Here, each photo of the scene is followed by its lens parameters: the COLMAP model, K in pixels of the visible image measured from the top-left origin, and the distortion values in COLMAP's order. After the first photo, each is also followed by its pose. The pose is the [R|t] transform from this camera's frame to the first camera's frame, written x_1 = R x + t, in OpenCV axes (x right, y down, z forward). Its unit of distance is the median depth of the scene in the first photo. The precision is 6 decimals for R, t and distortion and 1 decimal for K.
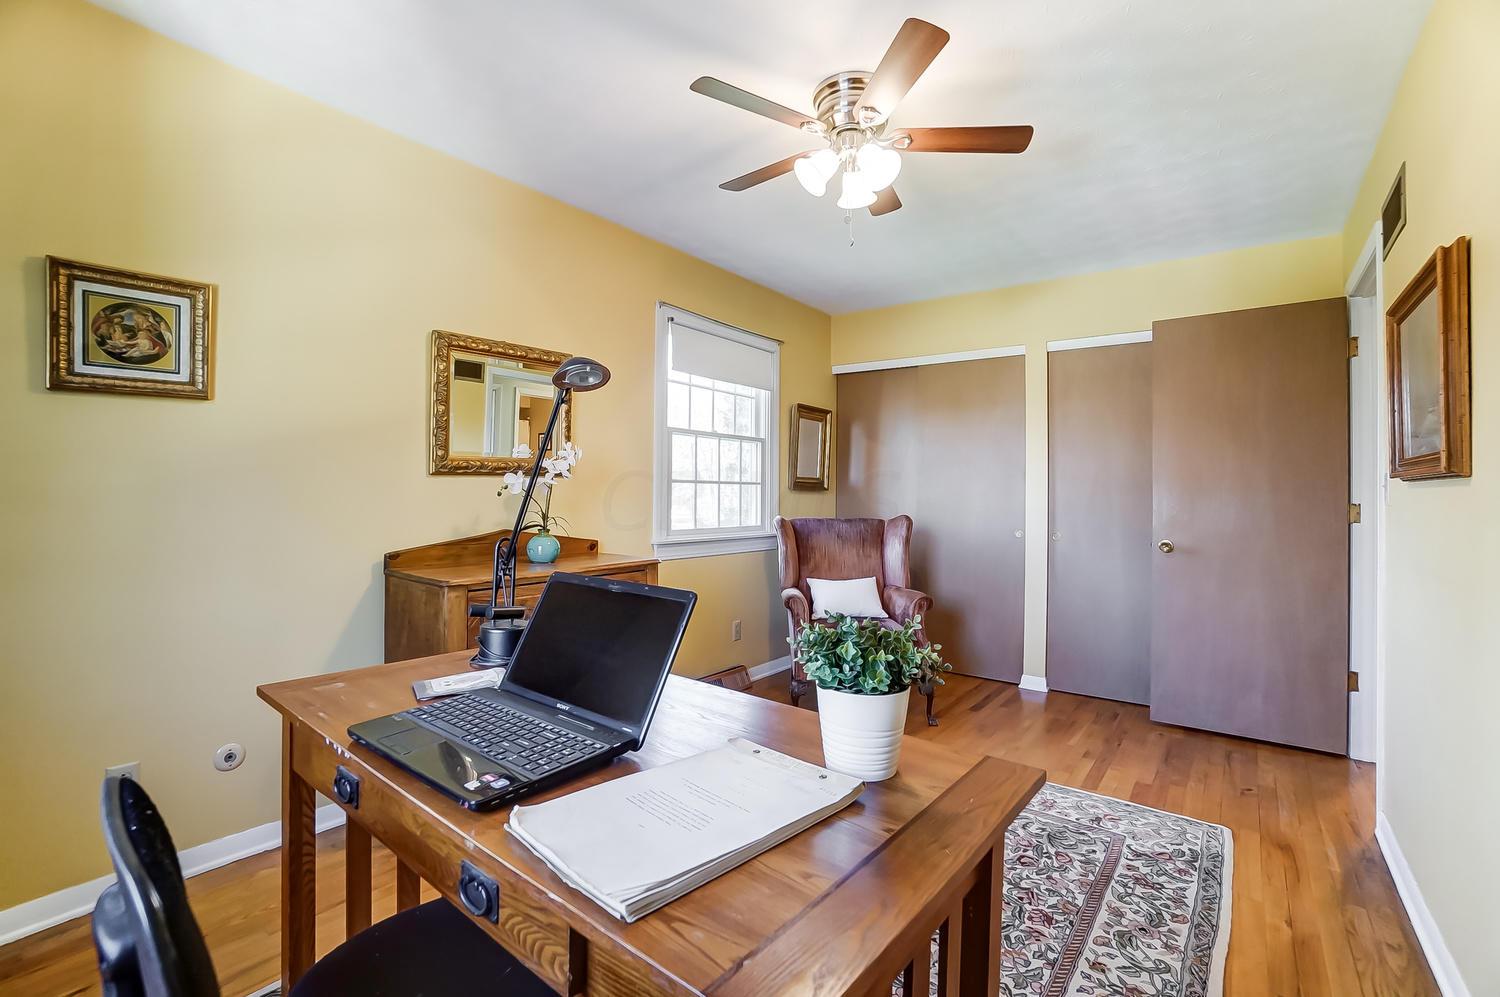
lens RADIAL K [[663.3, 0, 736.6], [0, 663.3, 501.2], [0, 0, 1]] dist [-0.061995, 0.023067]
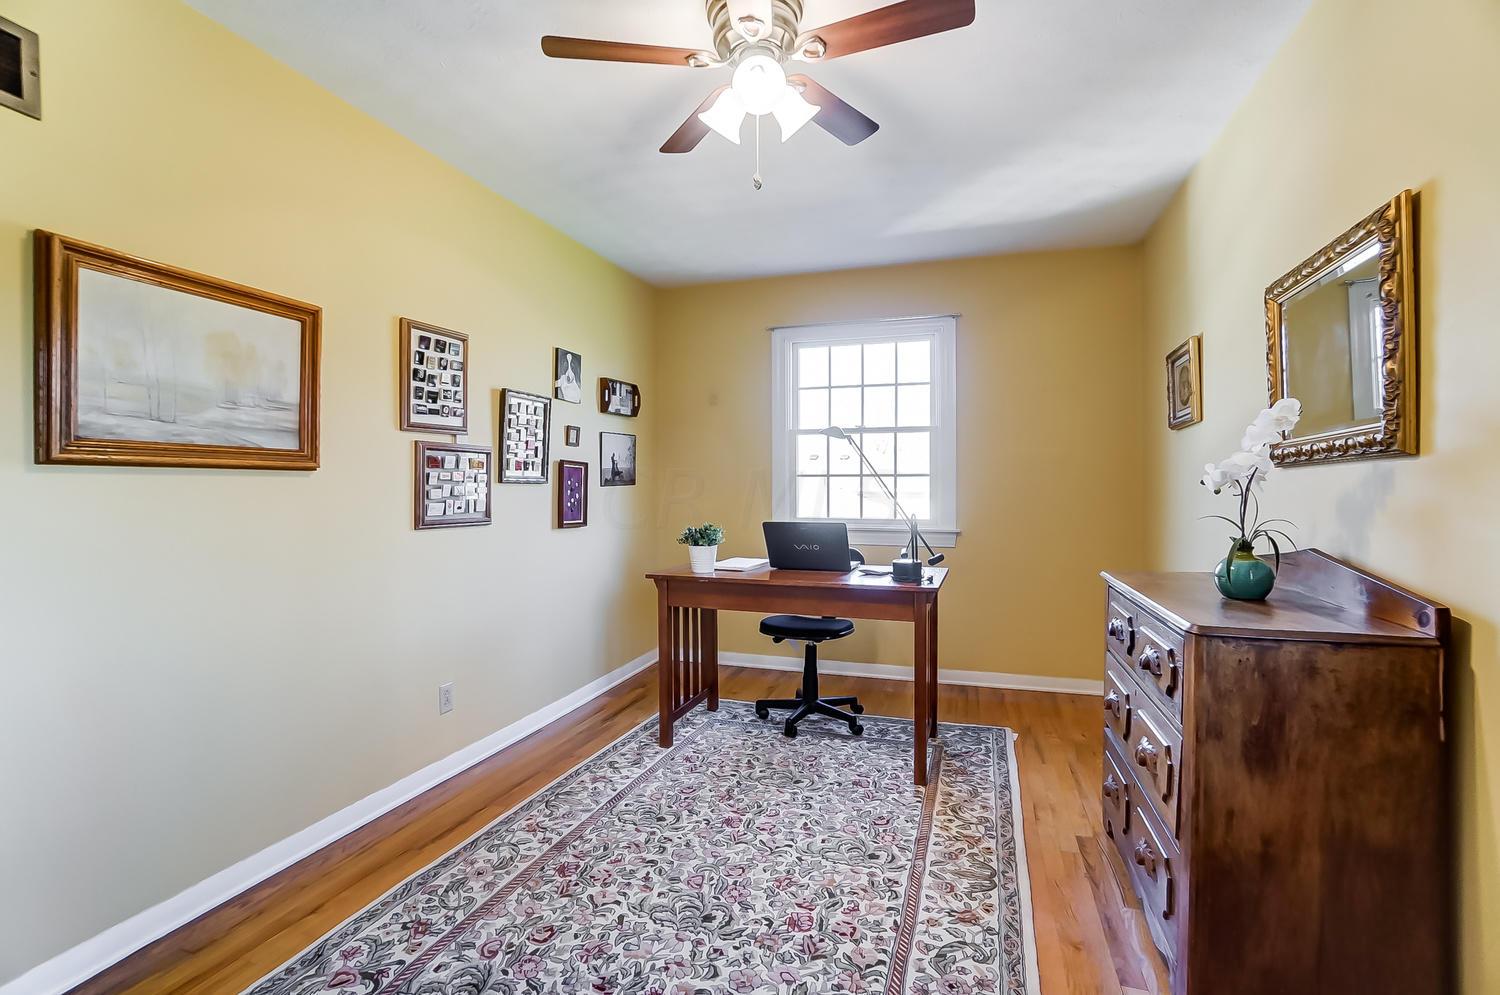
lens RADIAL K [[668.6, 0, 751.9], [0, 668.6, 501.3], [0, 0, 1]] dist [-0.062214, 0.023480]
pose [[-0.939927, -0.000724, -0.341374, 0.521975], [-0.012384, 0.999412, 0.031978, -0.021244], [0.341150, 0.034285, -0.939383, 1.997626]]
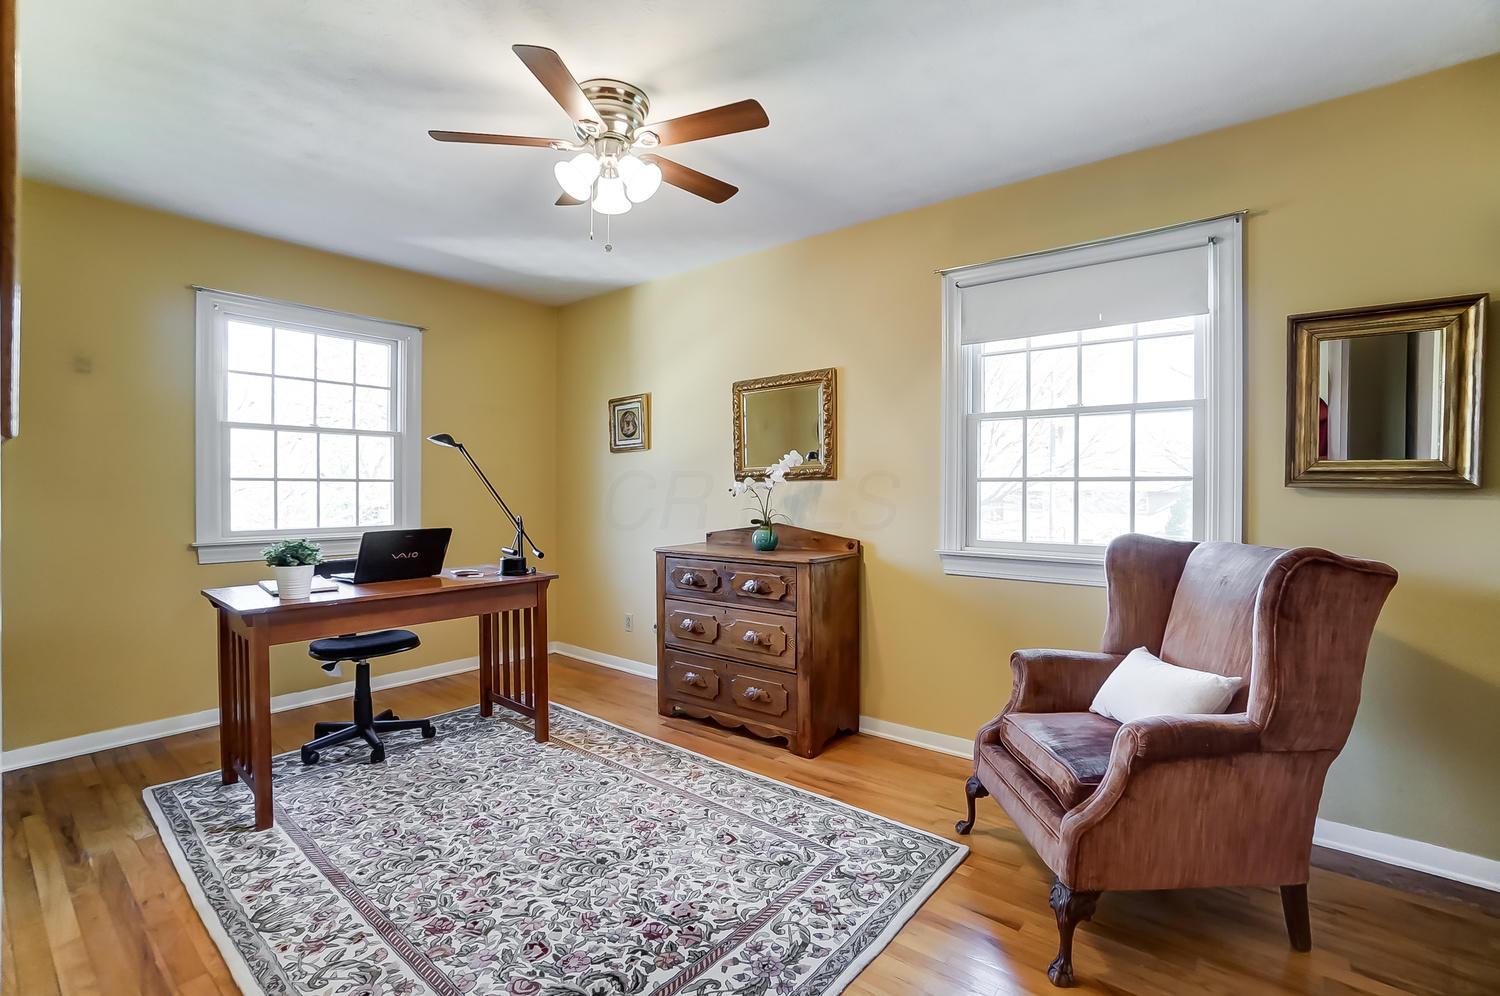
lens RADIAL K [[668.6, 0, 751.9], [0, 668.6, 501.8], [0, 0, 1]] dist [-0.062214, 0.023480]
pose [[-0.004248, 0.008478, -0.999955, 1.352200], [-0.015099, 0.999850, 0.008542, -0.011592], [0.999877, 0.015135, -0.004119, 1.369847]]
